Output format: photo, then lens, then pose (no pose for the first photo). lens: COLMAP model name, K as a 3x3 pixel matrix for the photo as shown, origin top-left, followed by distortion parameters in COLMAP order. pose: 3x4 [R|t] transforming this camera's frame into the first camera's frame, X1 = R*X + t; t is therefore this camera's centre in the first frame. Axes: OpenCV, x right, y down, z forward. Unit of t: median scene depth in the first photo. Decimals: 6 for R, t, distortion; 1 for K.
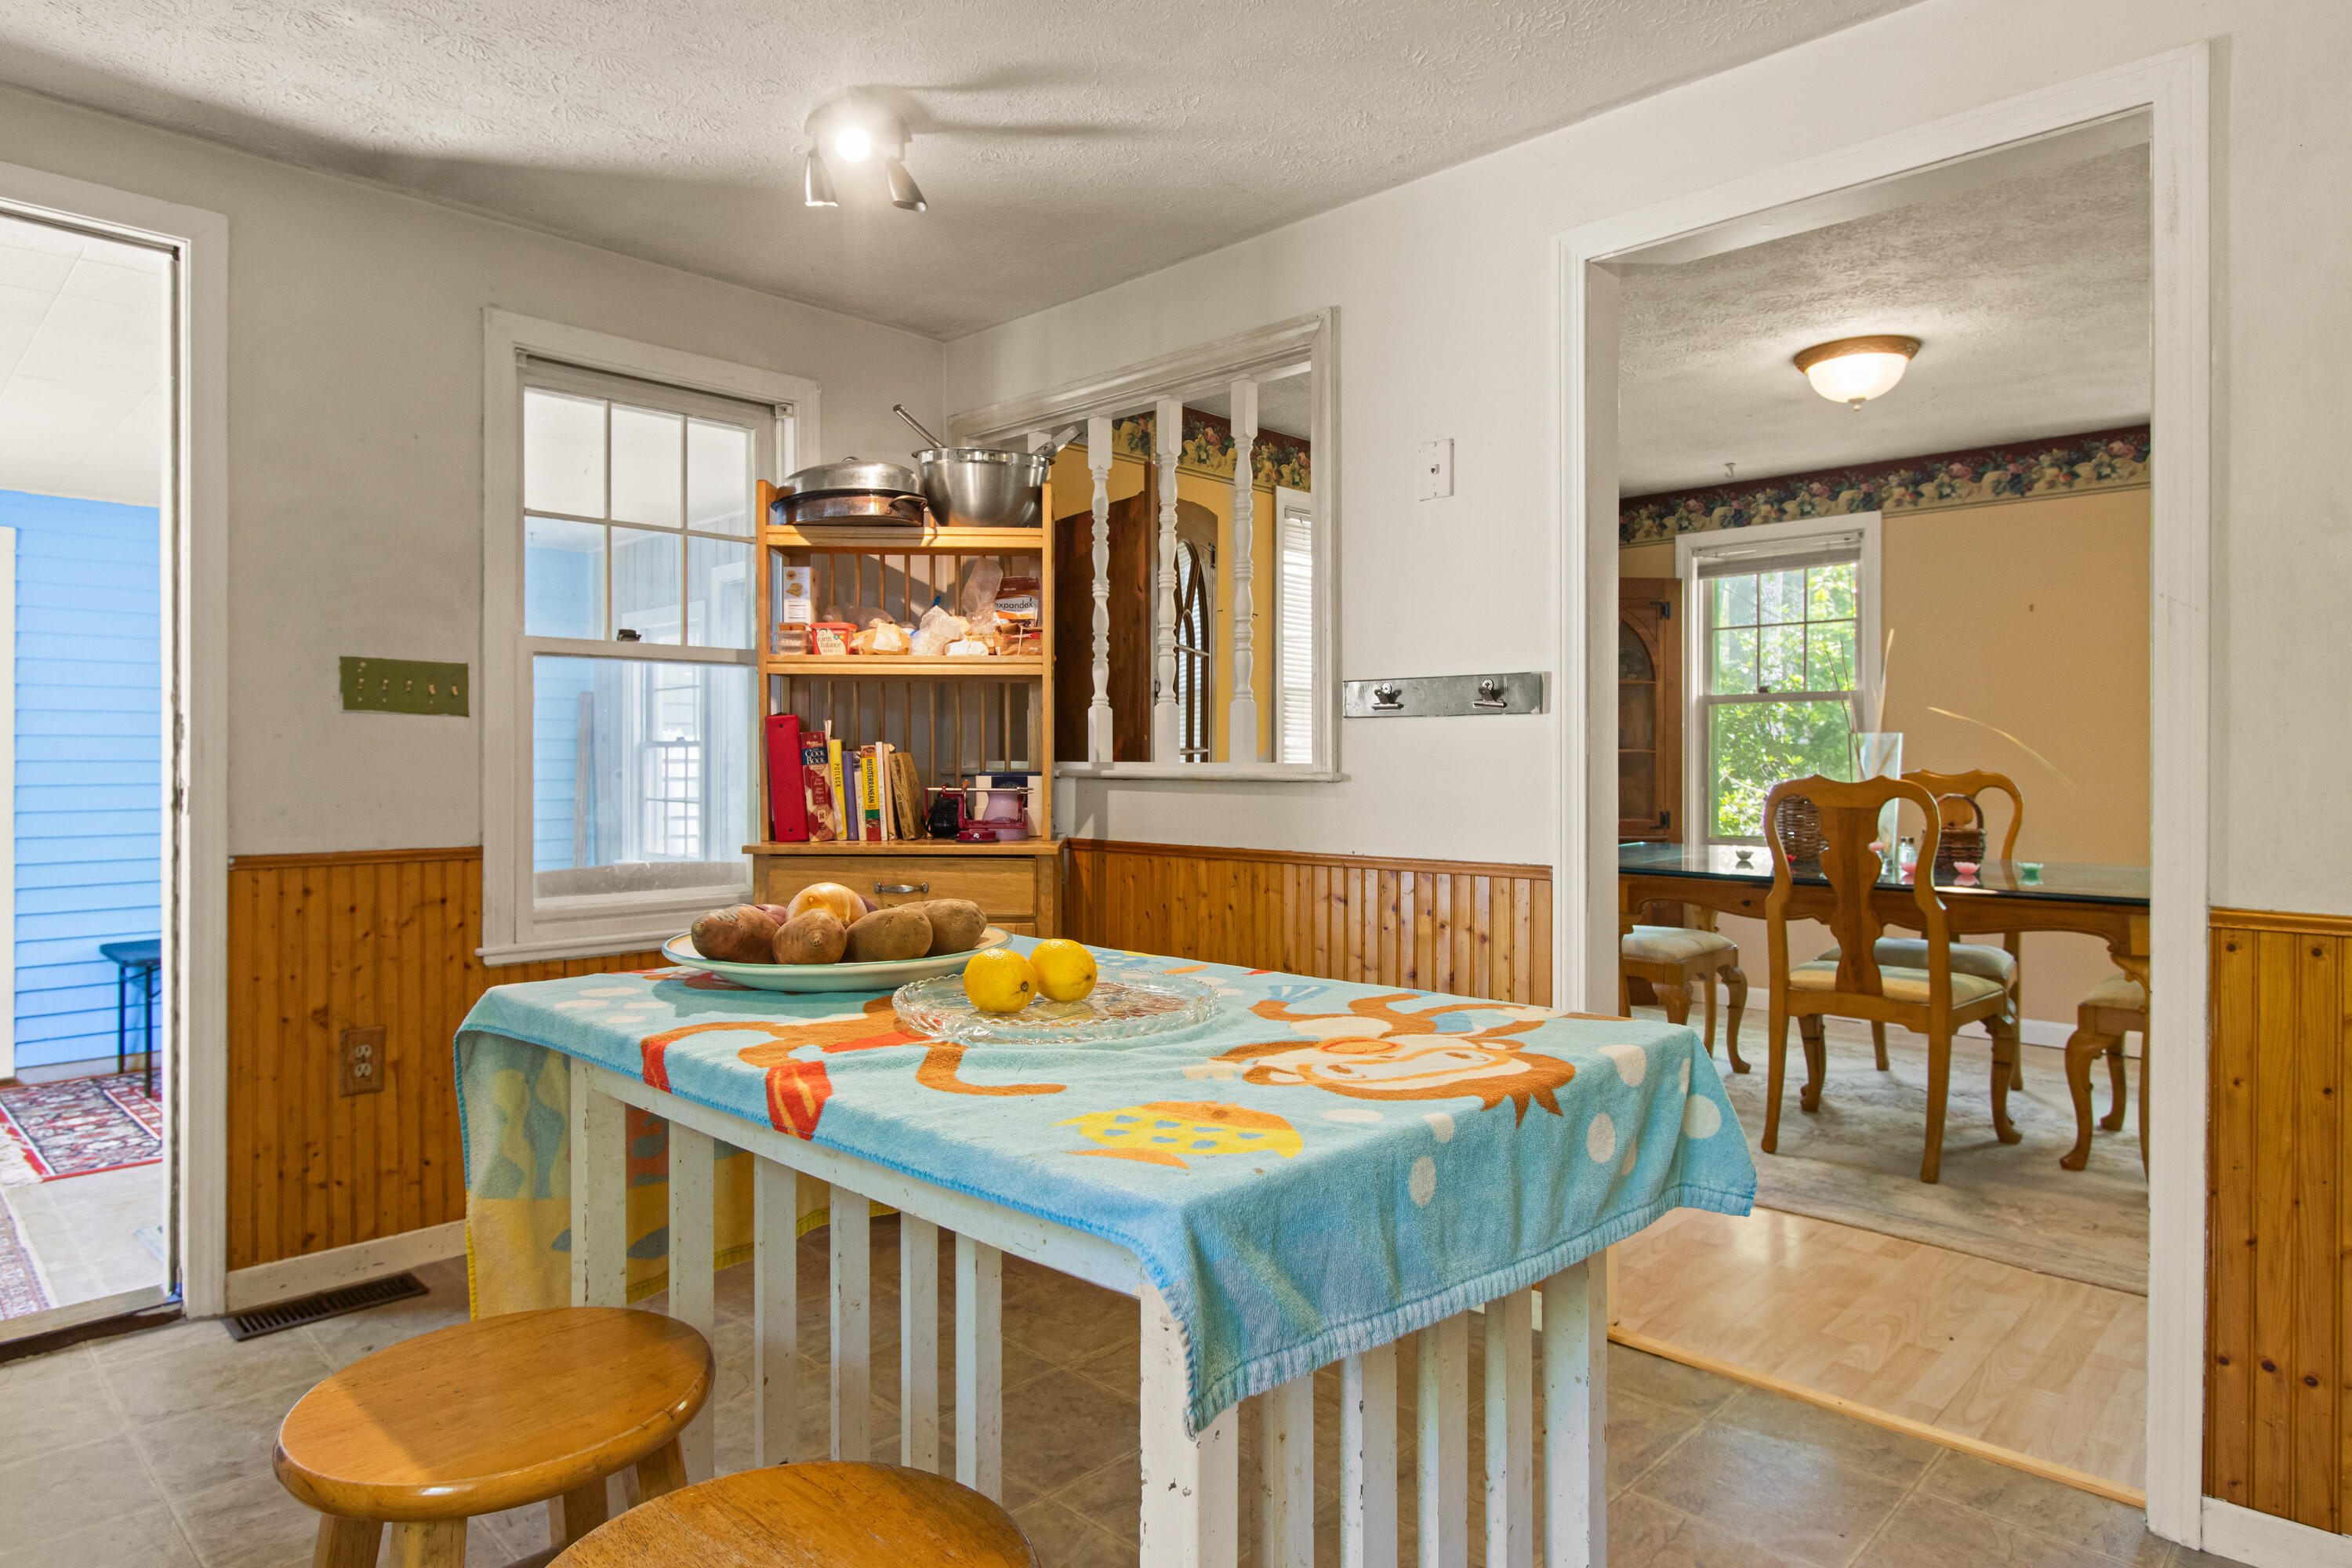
lens RADIAL K [[1336.7, 0, 1184.0], [0, 1336.7, 766.7], [0, 0, 1]] dist [-0.001579, -0.002714]
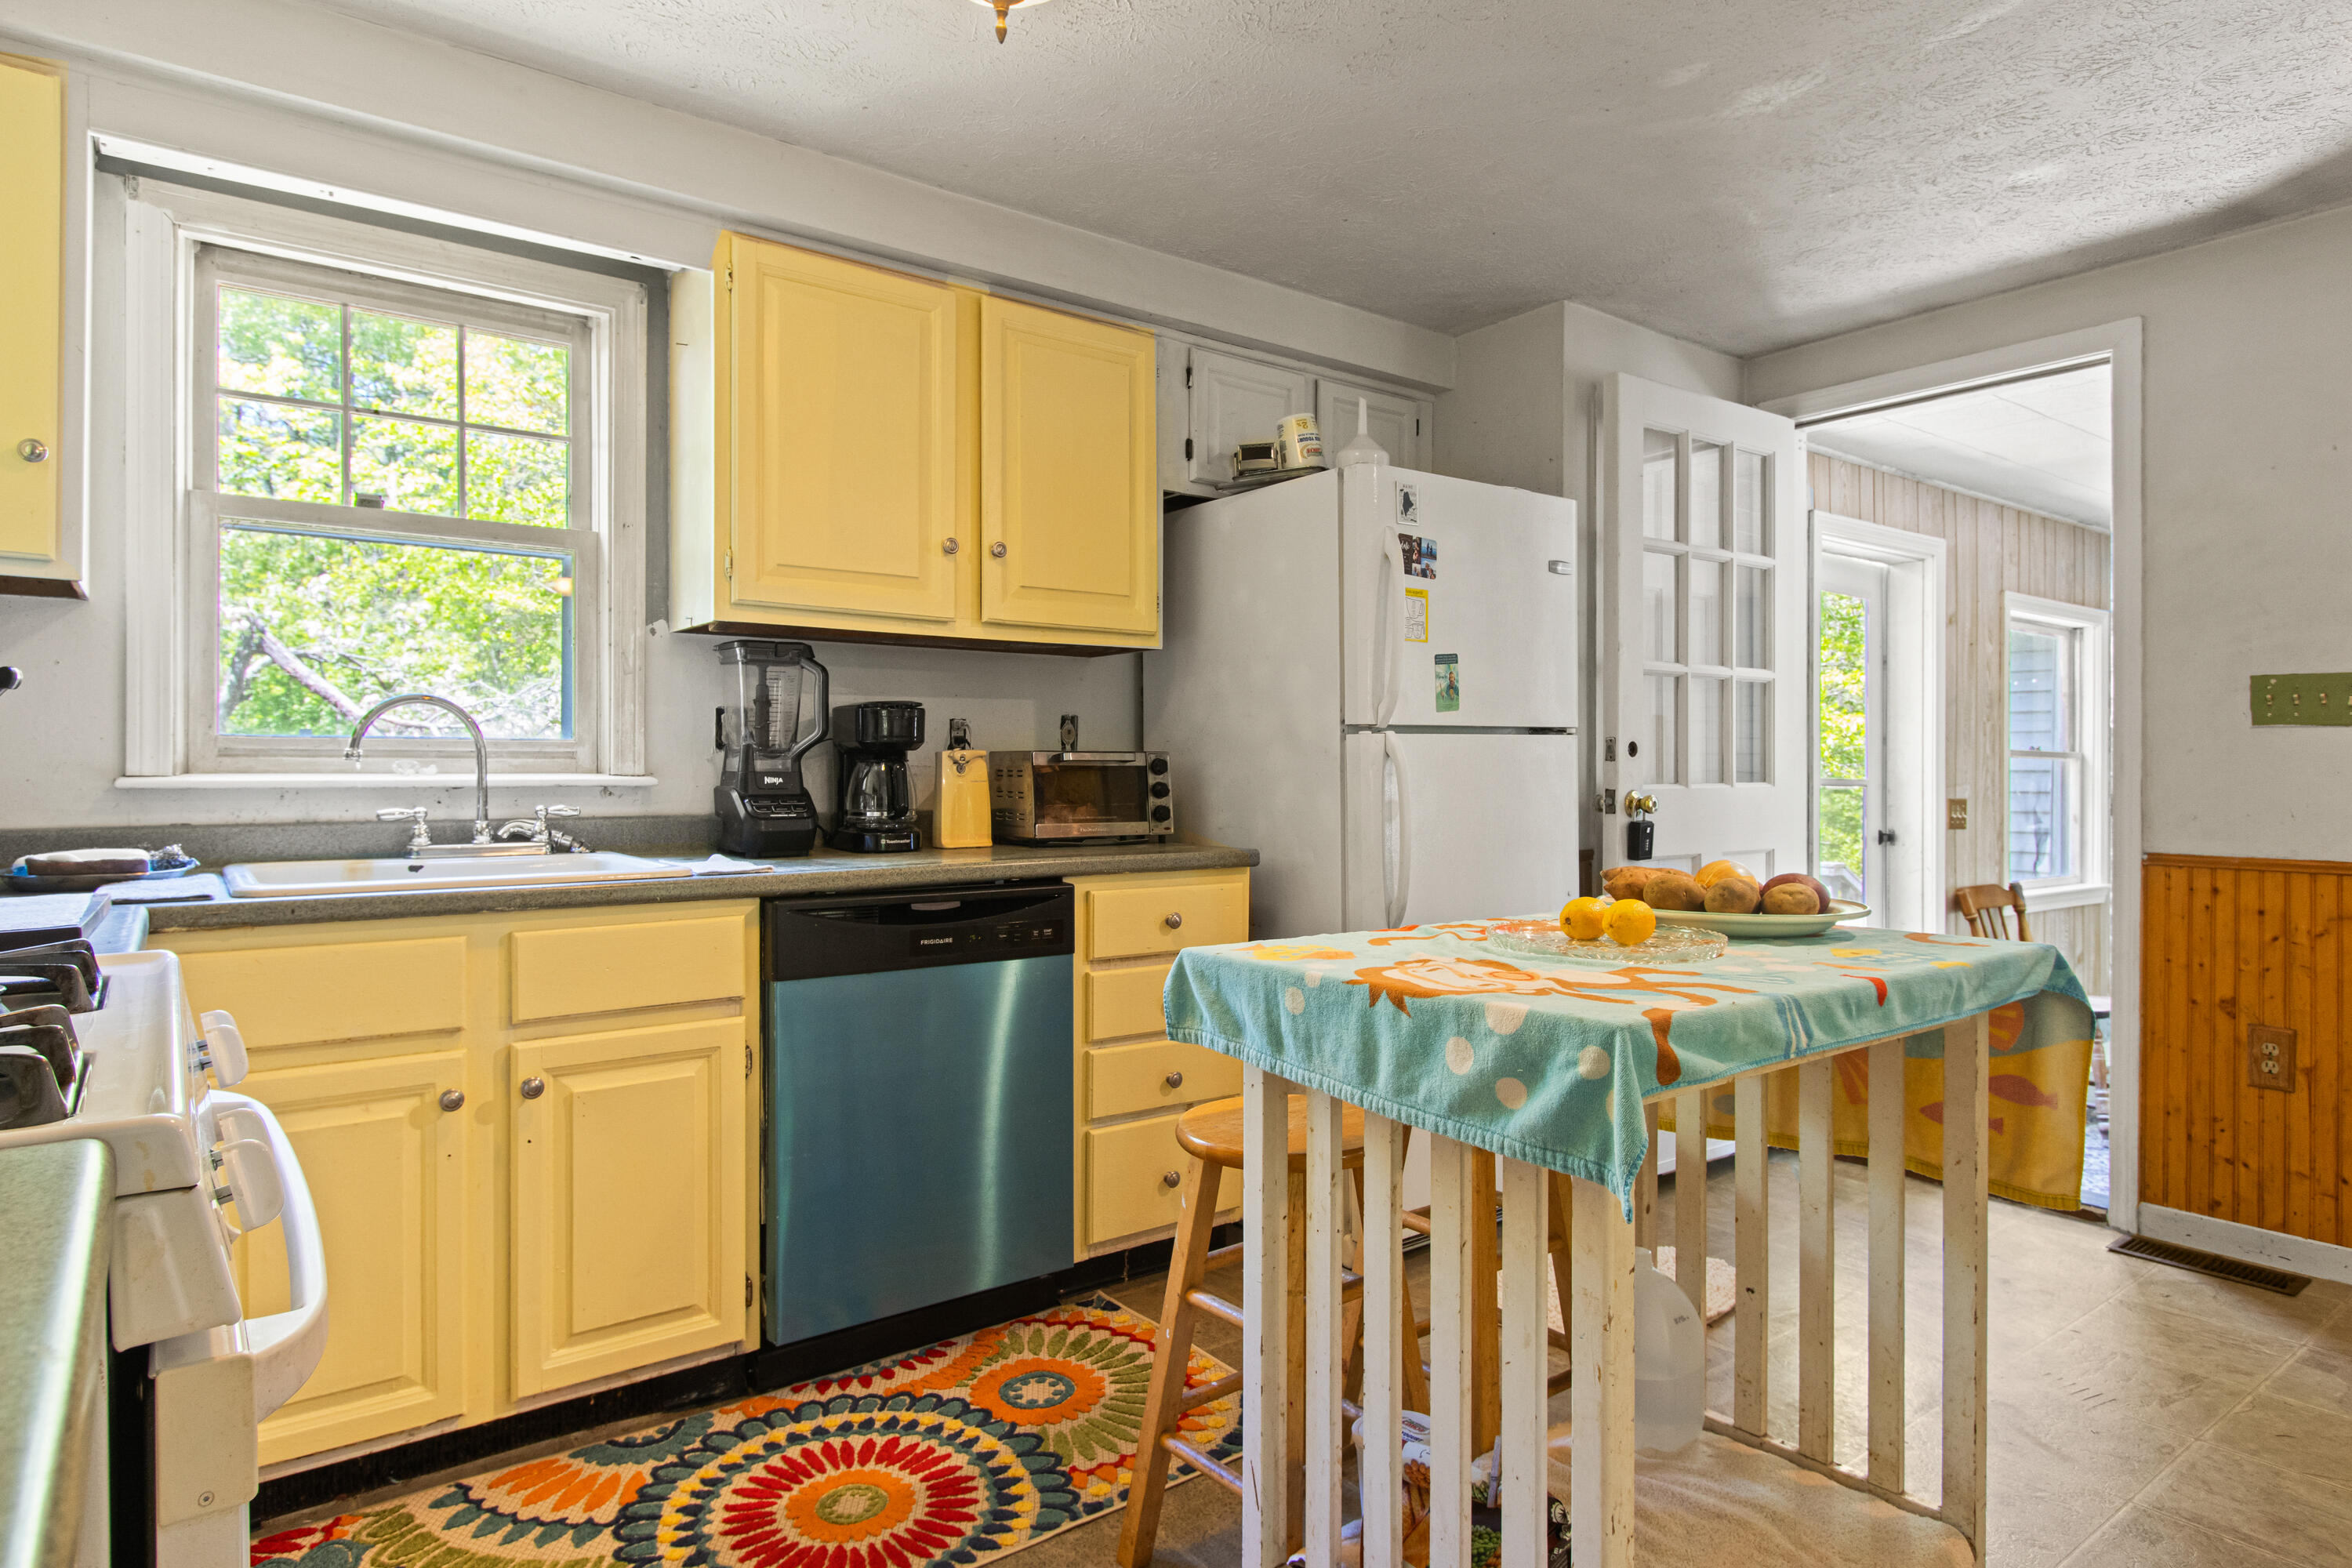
lens RADIAL K [[1336.7, 0, 1169.1], [0, 1336.7, 769.4], [0, 0, 1]] dist [-0.001579, -0.002714]
pose [[-0.162971, 0.006477, -0.986610, 0.571339], [-0.000060, 0.999978, 0.006574, -0.014160], [0.986631, 0.001131, -0.162967, 0.321055]]
